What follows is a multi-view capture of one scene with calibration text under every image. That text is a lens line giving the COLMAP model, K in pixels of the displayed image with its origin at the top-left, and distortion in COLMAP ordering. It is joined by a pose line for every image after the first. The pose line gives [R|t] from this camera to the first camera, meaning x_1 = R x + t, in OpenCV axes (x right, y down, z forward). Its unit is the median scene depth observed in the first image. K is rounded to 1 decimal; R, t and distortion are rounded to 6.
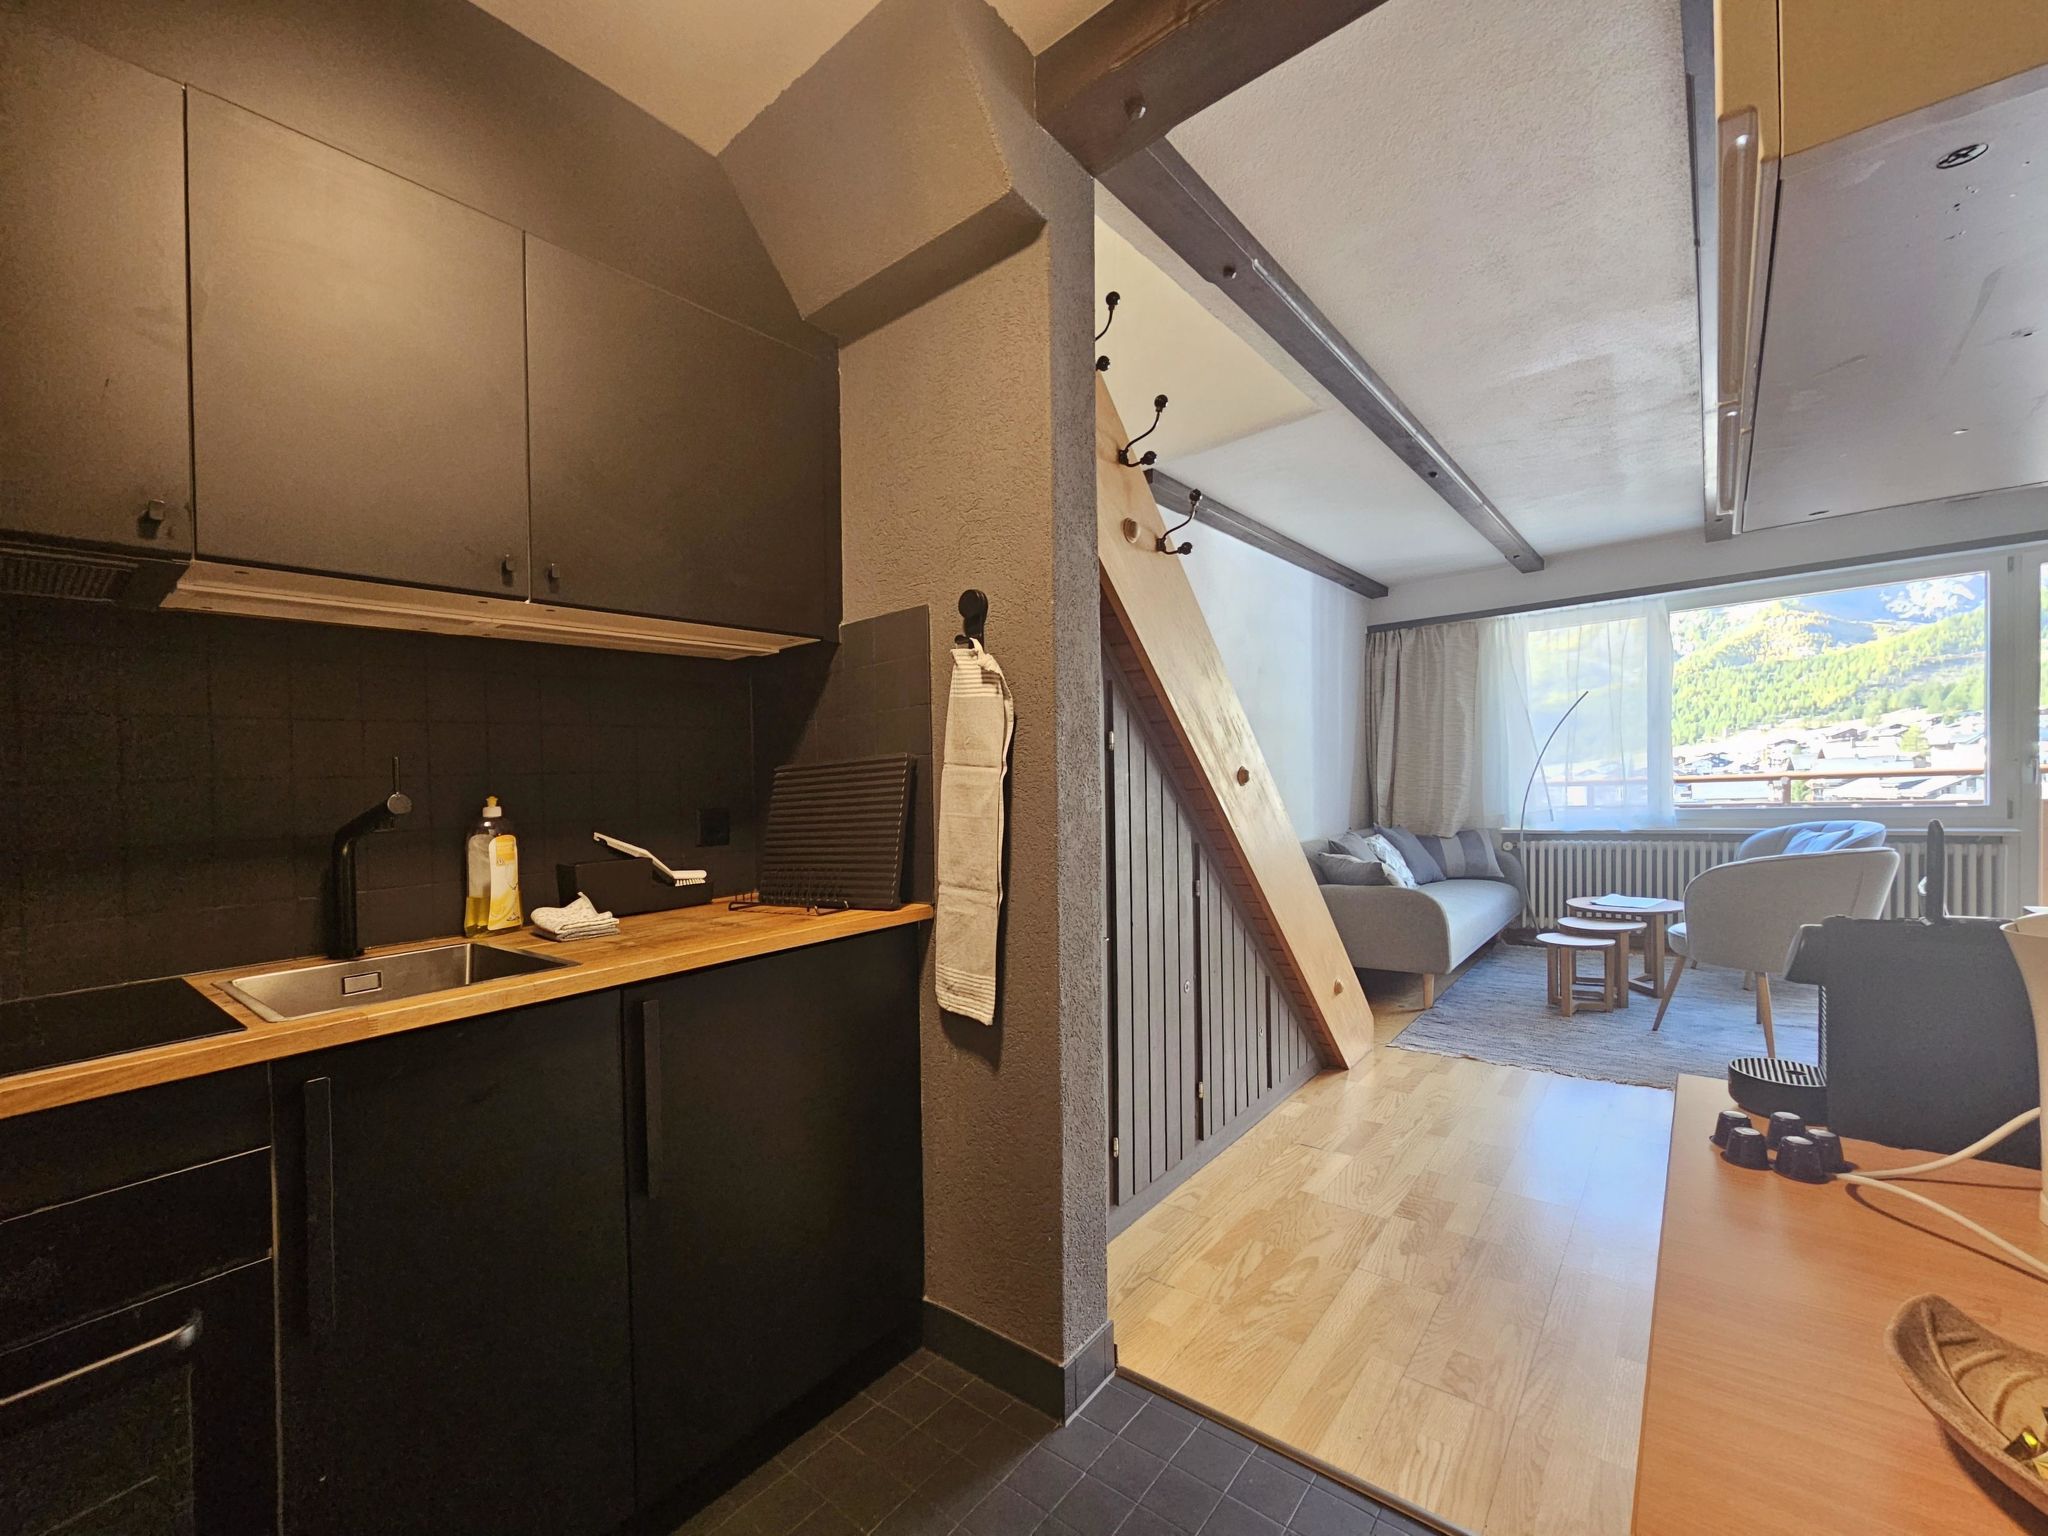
lens RADIAL K [[846.6, 0, 998.3], [0, 846.6, 812.3], [0, 0, 1]] dist [0.000212, 0.000915]
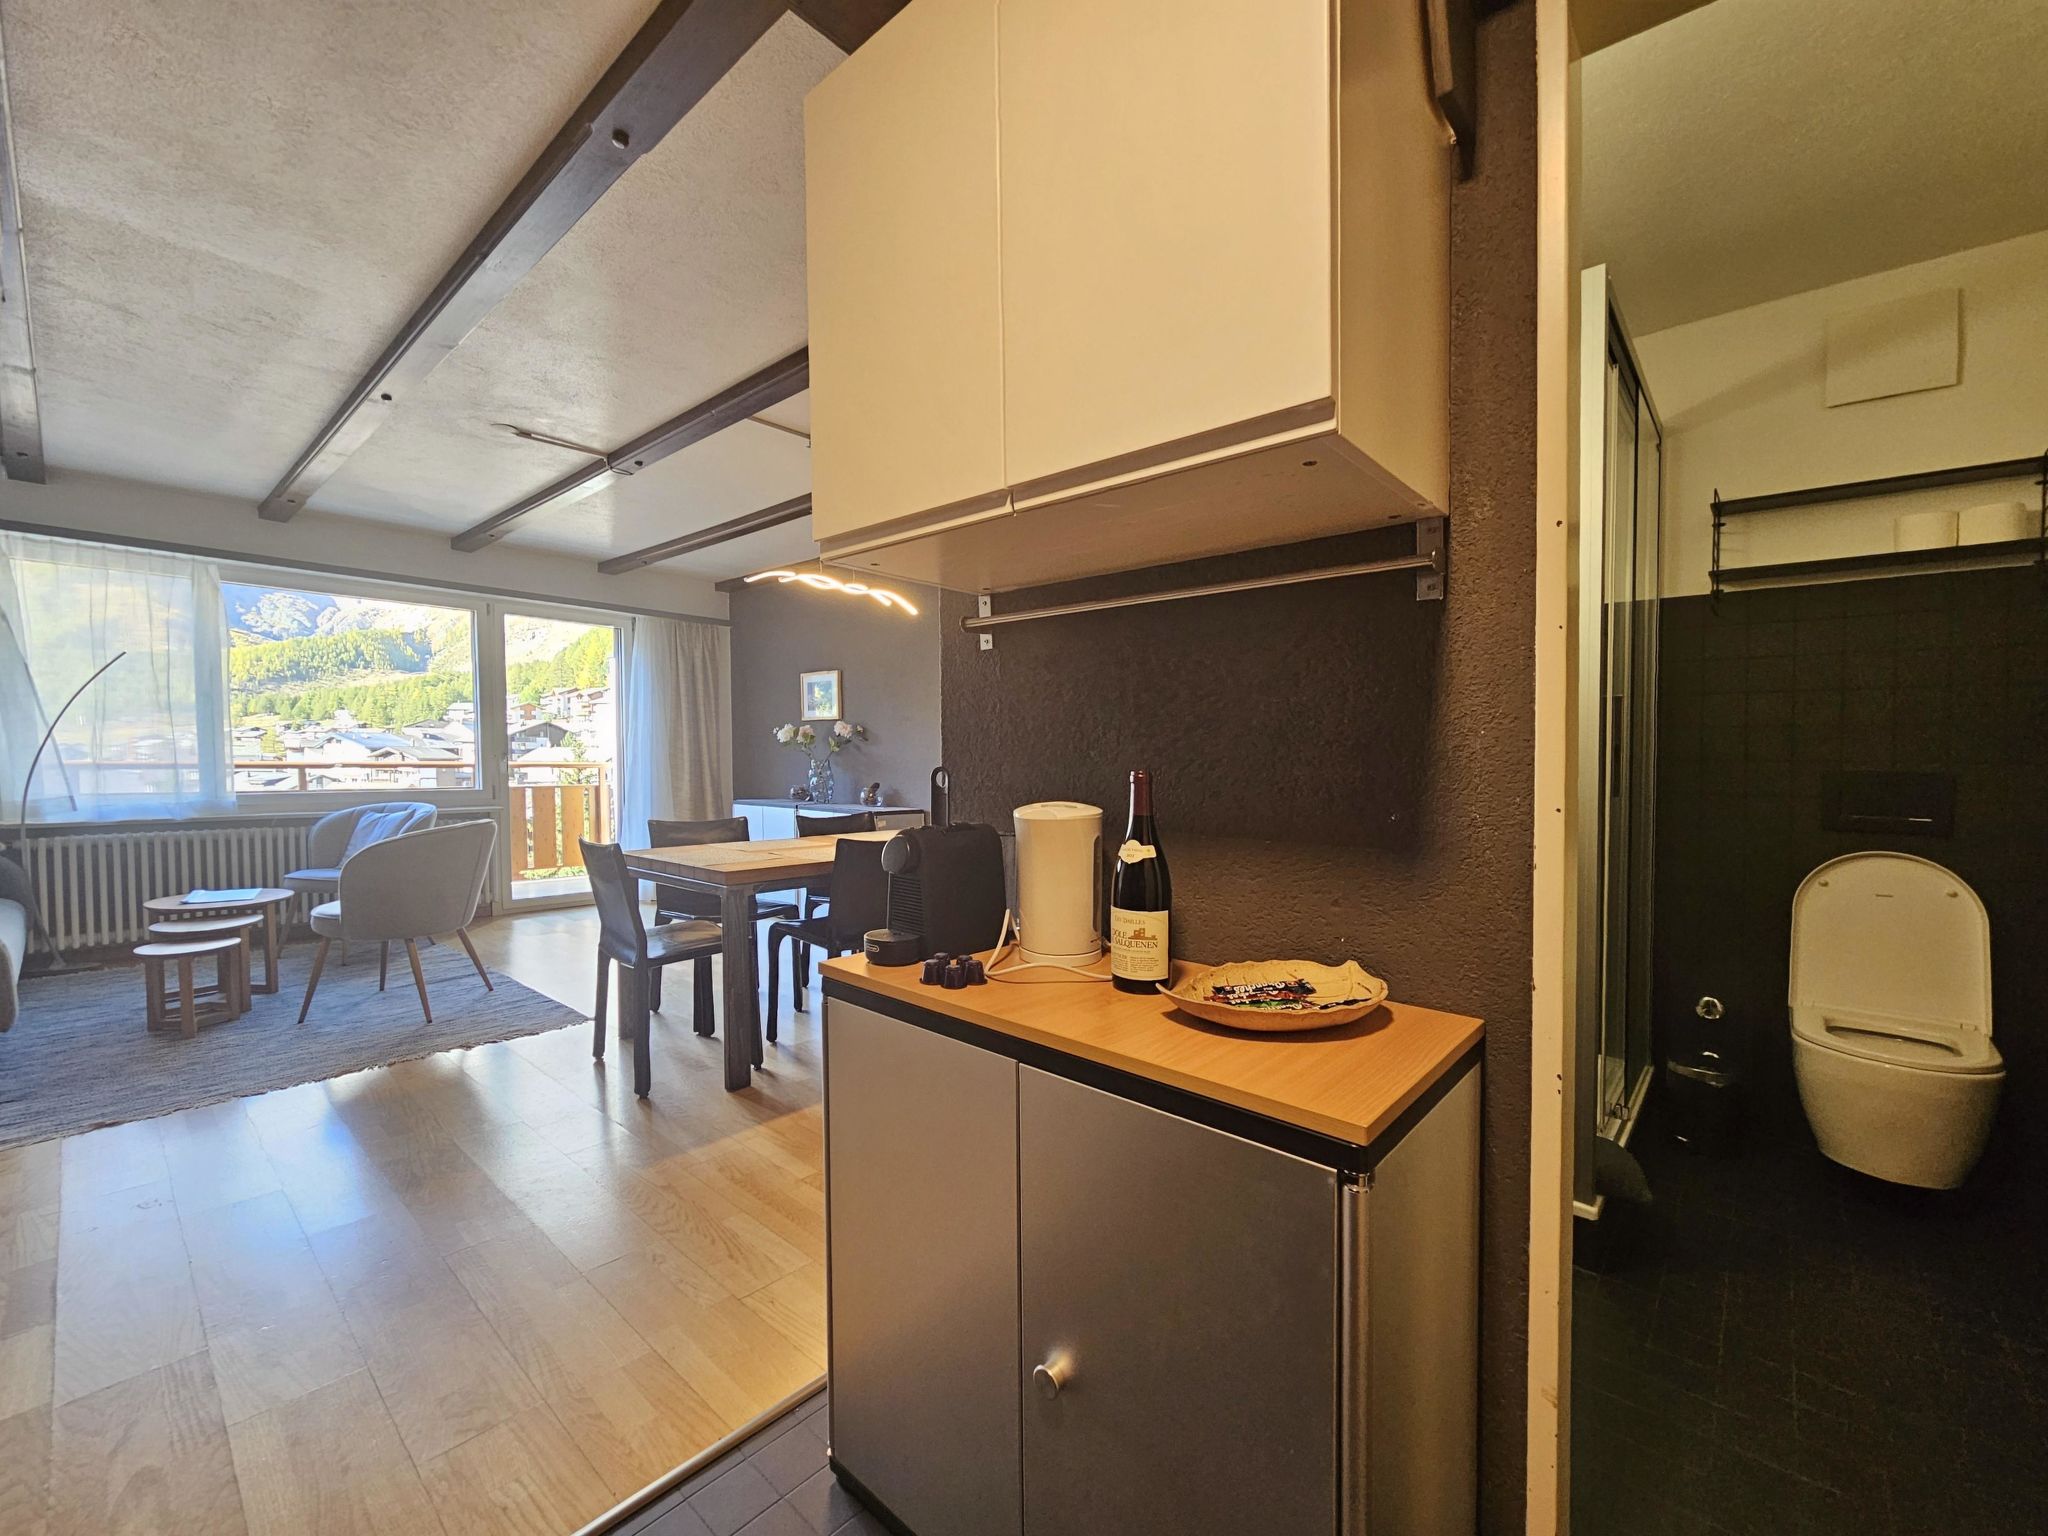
lens RADIAL K [[846.6, 0, 987.1], [0, 846.6, 799.5], [0, 0, 1]] dist [0.000212, 0.000915]
pose [[0.045050, -0.006806, 0.998962, -0.118629], [0.017270, 0.999833, 0.006033, 0.013148], [-0.998835, 0.016980, 0.045160, 0.161848]]
